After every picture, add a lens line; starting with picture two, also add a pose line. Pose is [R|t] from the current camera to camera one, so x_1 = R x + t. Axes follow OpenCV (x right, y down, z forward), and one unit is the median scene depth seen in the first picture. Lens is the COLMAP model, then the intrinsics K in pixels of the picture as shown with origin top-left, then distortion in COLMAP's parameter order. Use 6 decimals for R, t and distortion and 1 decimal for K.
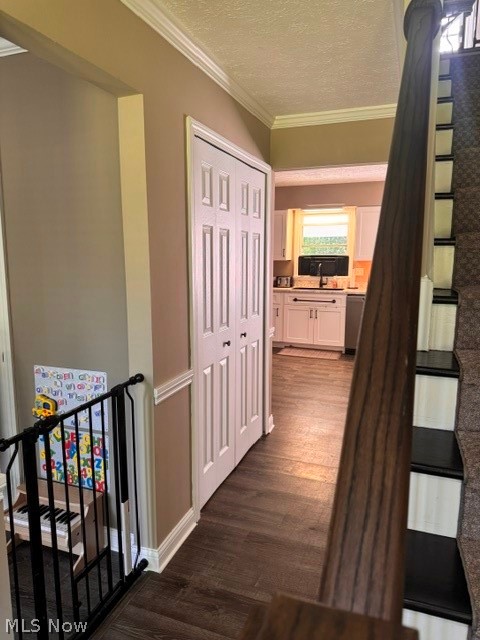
lens RADIAL K [[447.8, 0, 240.2], [0, 447.8, 318.5], [0, 0, 1]] dist [0.056491, -0.072199]
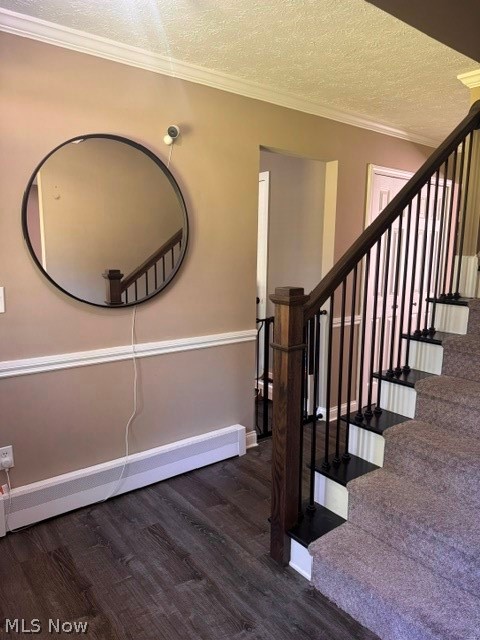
lens RADIAL K [[447.8, 0, 241.8], [0, 447.8, 322.9], [0, 0, 1]] dist [0.056491, -0.072199]
pose [[0.859538, 0.090318, -0.503028, 0.402763], [-0.087578, 0.995732, 0.029134, 0.146167], [0.503512, 0.019013, 0.863779, -0.737813]]
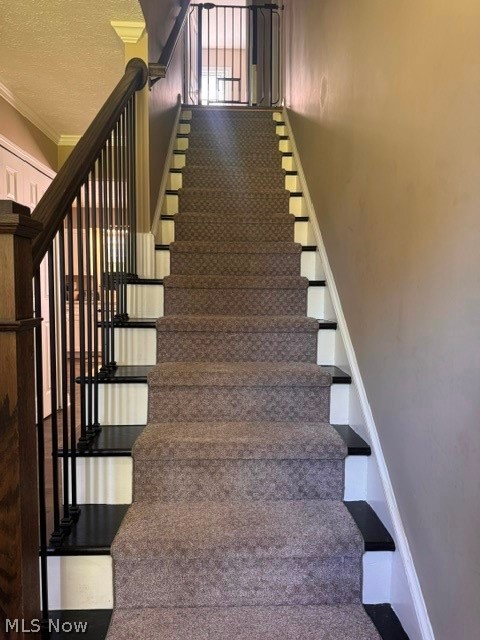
lens RADIAL K [[447.8, 0, 243.3], [0, 447.8, 320.1], [0, 0, 1]] dist [0.056491, -0.072199]
pose [[0.917391, -0.020221, 0.397473, 0.058817], [0.053886, 0.995823, -0.073711, 0.258279], [-0.394323, 0.089040, 0.914648, -0.404369]]
